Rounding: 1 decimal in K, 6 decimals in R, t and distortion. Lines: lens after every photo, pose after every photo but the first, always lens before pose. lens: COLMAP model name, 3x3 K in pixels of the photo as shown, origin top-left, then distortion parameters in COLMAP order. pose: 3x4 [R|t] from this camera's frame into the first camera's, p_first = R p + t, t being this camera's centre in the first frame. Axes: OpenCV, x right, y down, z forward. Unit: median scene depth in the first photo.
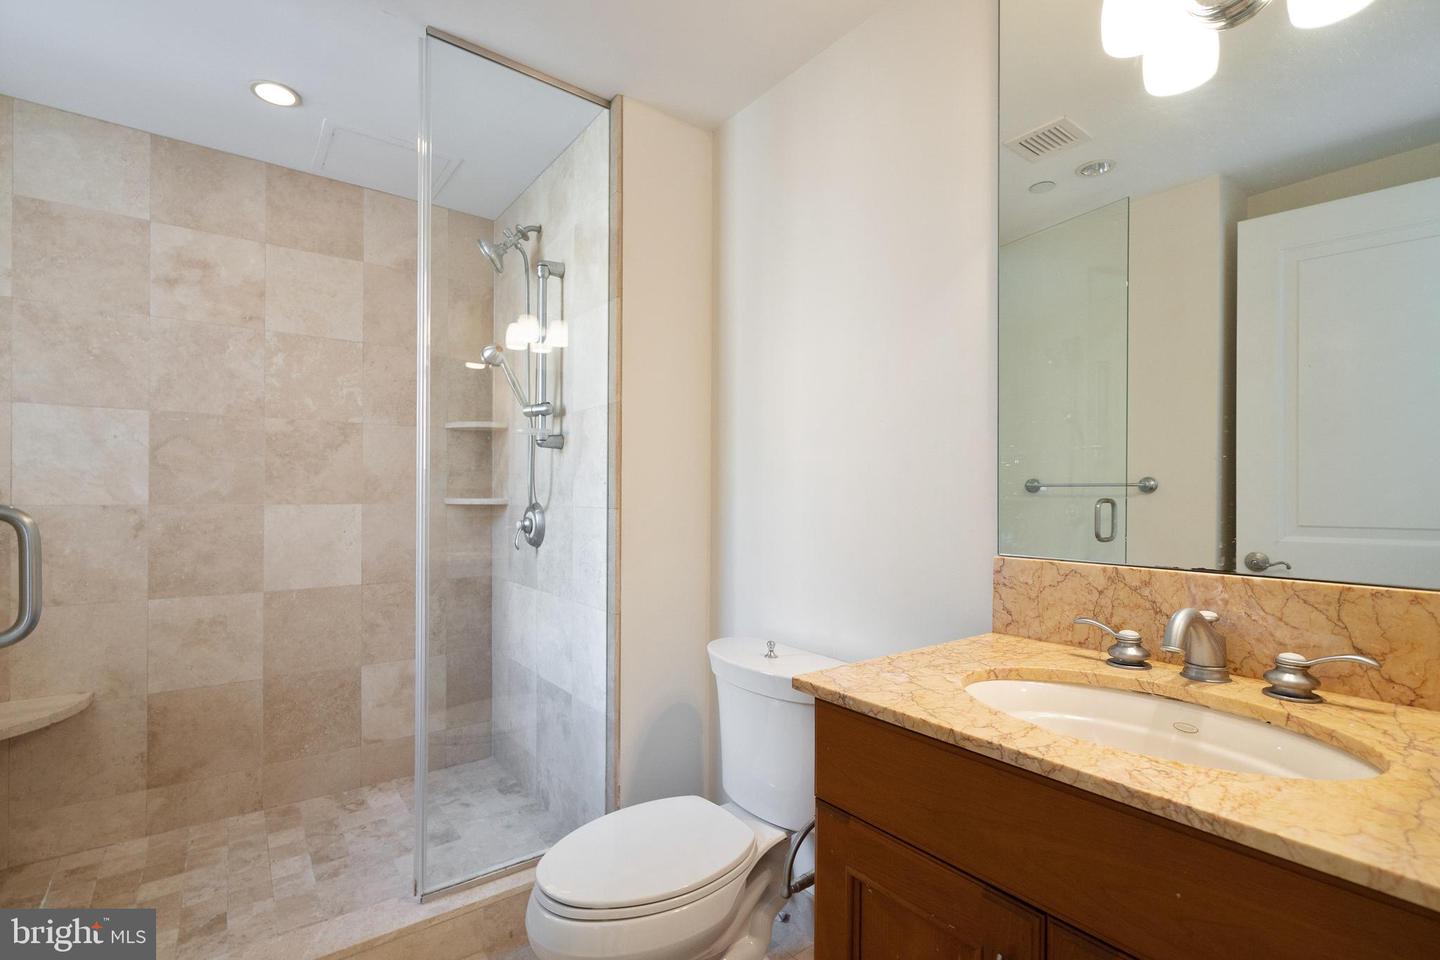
lens RADIAL K [[656.1, 0, 722.9], [0, 656.1, 494.5], [0, 0, 1]] dist [-0.002408, 0.000179]
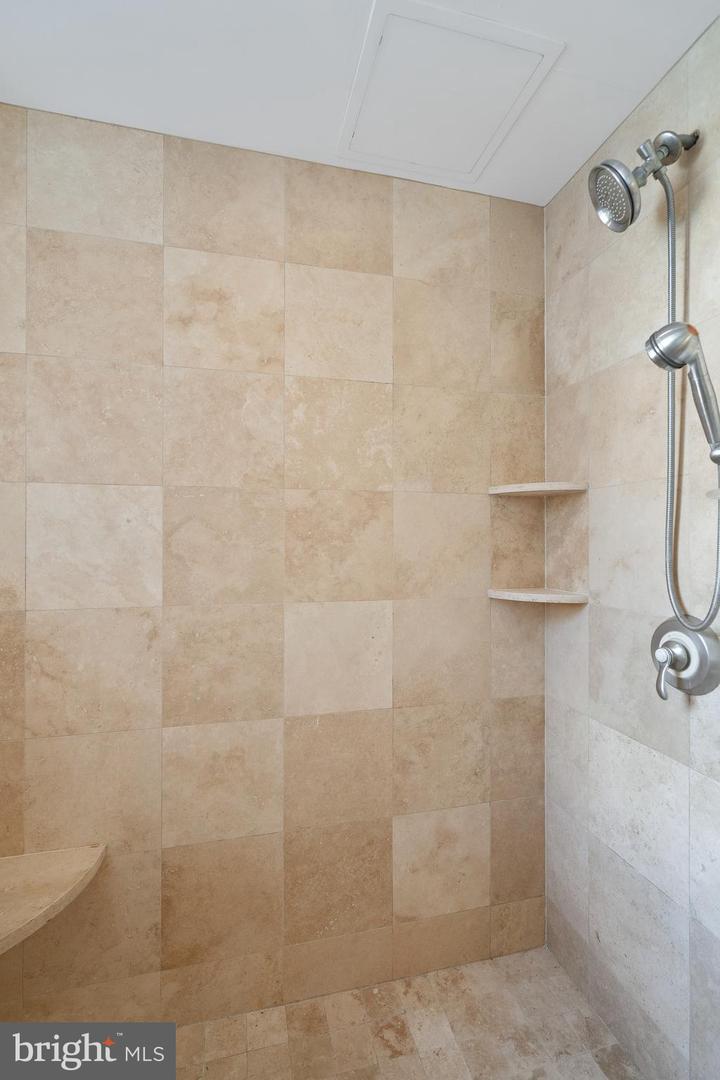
lens RADIAL K [[502.4, 0, 360.0], [0, 502.4, 540.0], [0, 0, 1]] dist [-0.000740, 0.000568]
pose [[0.917343, -0.005692, -0.398056, -0.415098], [0.003621, 0.999976, -0.005953, -0.058658], [0.398080, 0.004019, 0.917342, 0.535873]]
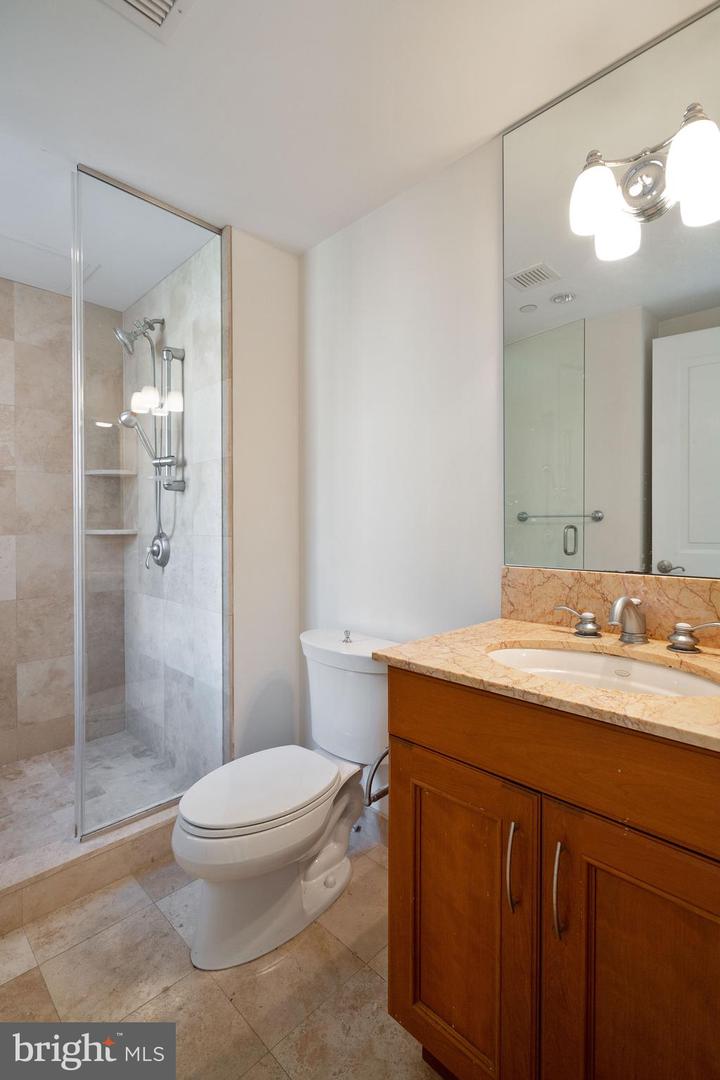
lens RADIAL K [[497.6, 0, 363.2], [0, 497.6, 527.1], [0, 0, 1]] dist [-0.001211, 0.000495]
pose [[0.990554, -0.008957, 0.136830, -0.026919], [0.007997, 0.999939, 0.007566, -0.002734], [-0.136890, -0.006400, 0.990566, -0.036262]]
